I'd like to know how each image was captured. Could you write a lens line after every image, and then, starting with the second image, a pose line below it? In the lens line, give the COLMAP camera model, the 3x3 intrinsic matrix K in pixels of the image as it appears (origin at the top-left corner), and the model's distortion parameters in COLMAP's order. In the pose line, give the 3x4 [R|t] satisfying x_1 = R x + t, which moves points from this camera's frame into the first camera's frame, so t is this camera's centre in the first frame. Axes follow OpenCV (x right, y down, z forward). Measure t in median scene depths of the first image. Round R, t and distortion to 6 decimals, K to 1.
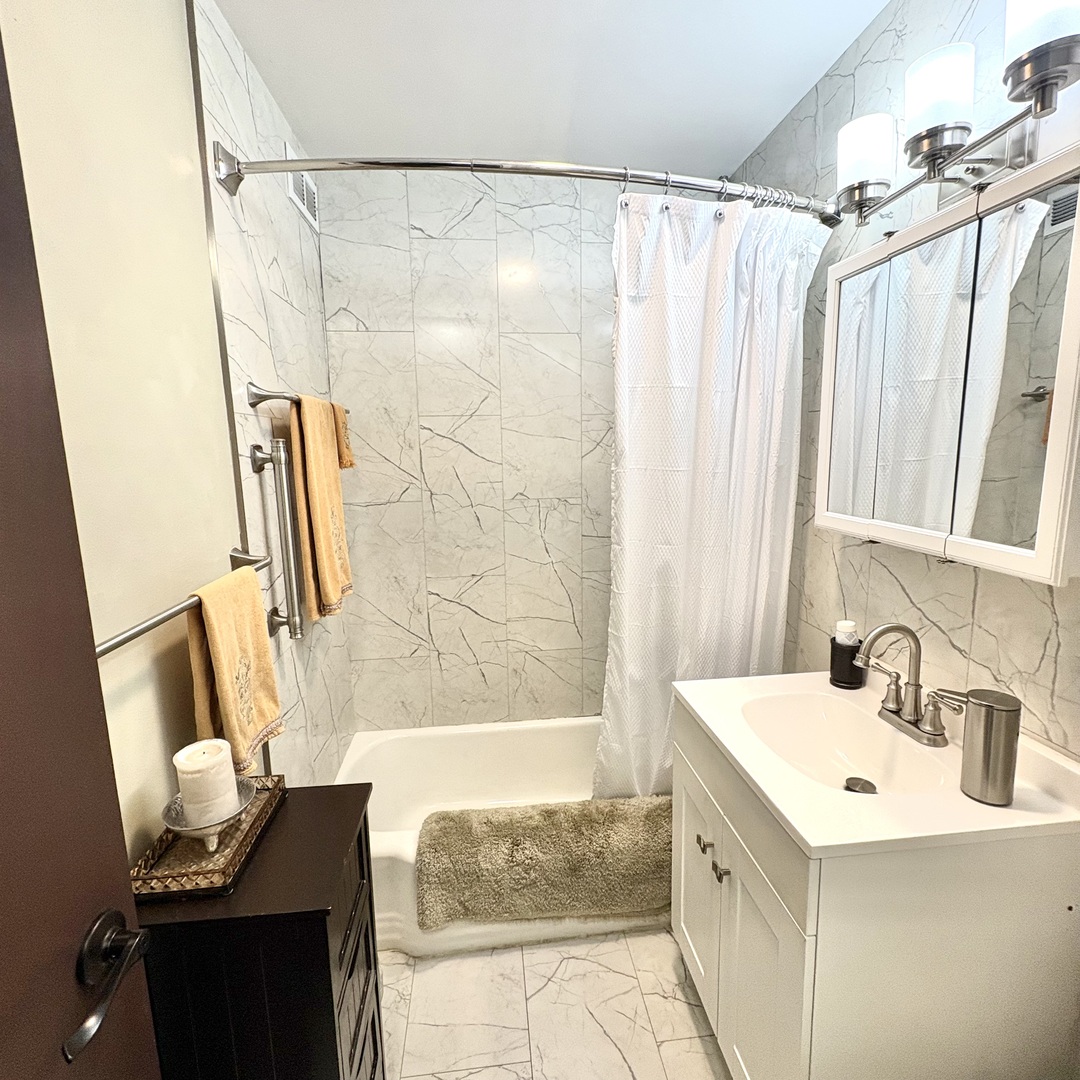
lens RADIAL K [[570.9, 0, 536.2], [0, 570.9, 538.4], [0, 0, 1]] dist [-0.000760, 0.000911]
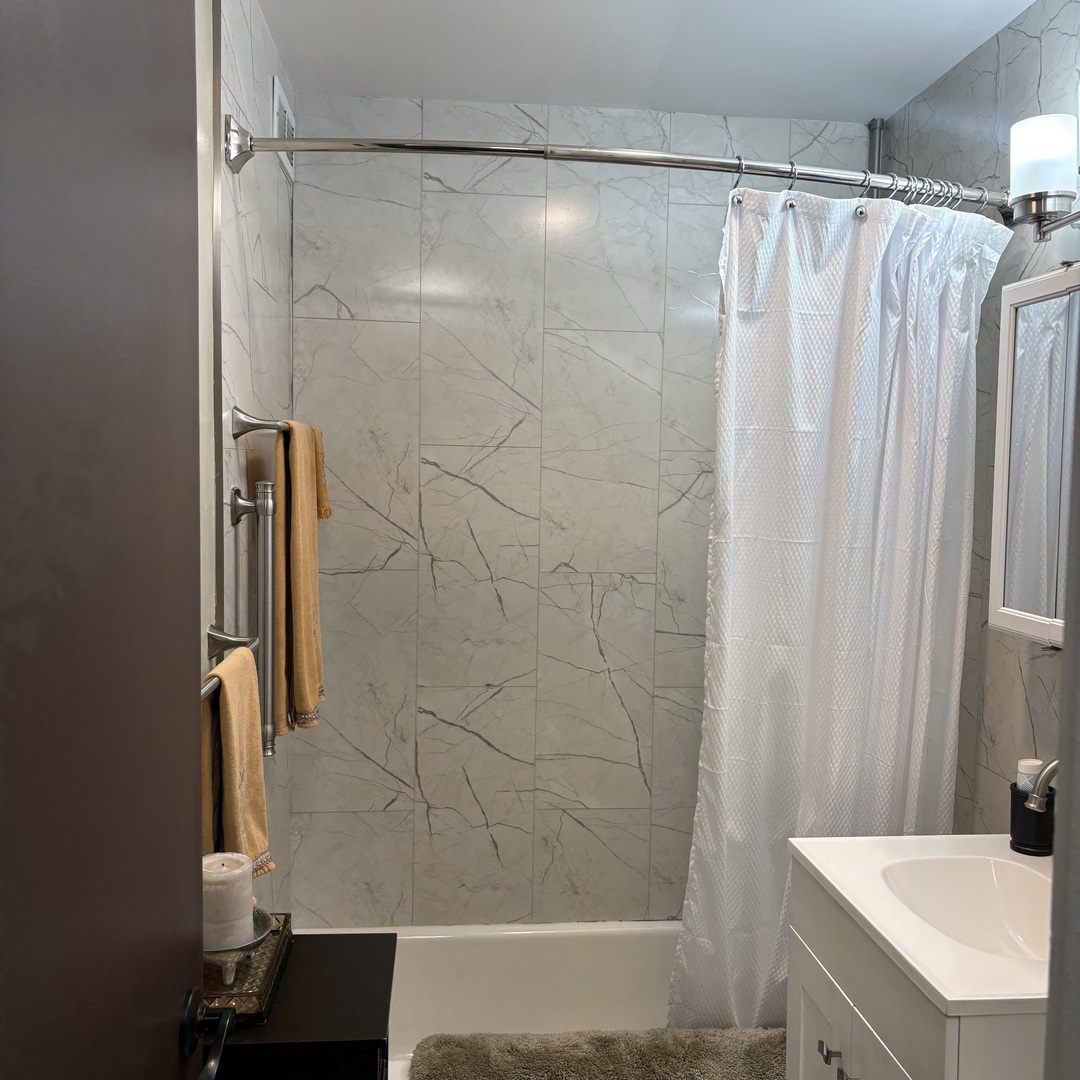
lens RADIAL K [[1077.8, 0, 539.4], [0, 1077.8, 545.1], [0, 0, 1]] dist [0.080010, -0.130848]
pose [[0.999287, 0.037417, -0.005045, -0.072405], [-0.037722, 0.995108, -0.091311, 0.021274], [0.001604, 0.091436, 0.995810, -0.351235]]
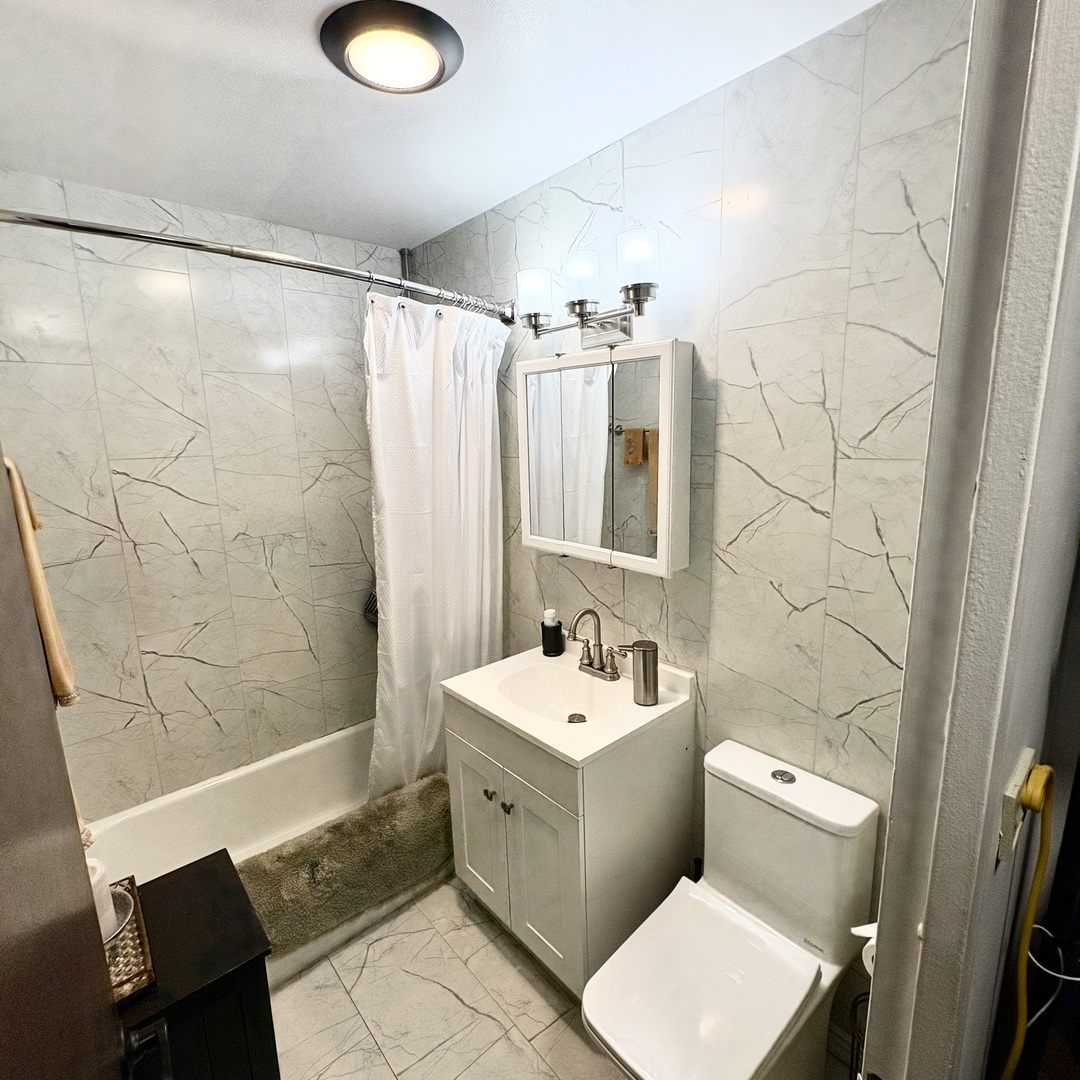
lens RADIAL K [[570.9, 0, 536.2], [0, 570.9, 538.4], [0, 0, 1]] dist [-0.000760, 0.000911]
pose [[0.817202, -0.110253, 0.565707, -0.239255], [0.101111, 0.993735, 0.047612, -0.091204], [-0.567412, 0.018291, 0.823231, -0.142039]]
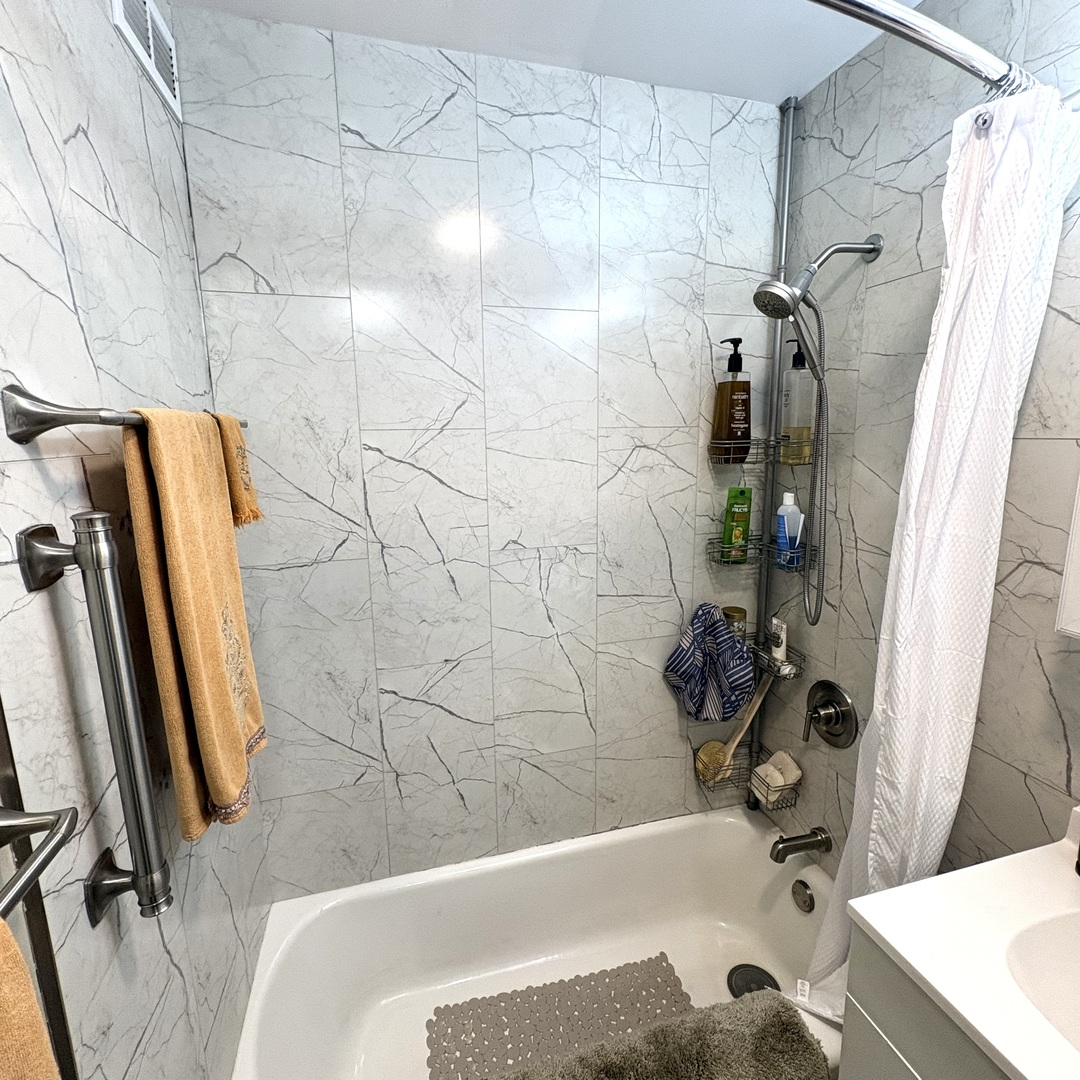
lens RADIAL K [[570.9, 0, 536.2], [0, 570.9, 538.4], [0, 0, 1]] dist [-0.000760, 0.000911]
pose [[0.986580, -0.025949, 0.161205, -0.156423], [0.022333, 0.999458, 0.024205, -0.137098], [-0.161746, -0.020280, 0.986624, 0.434965]]
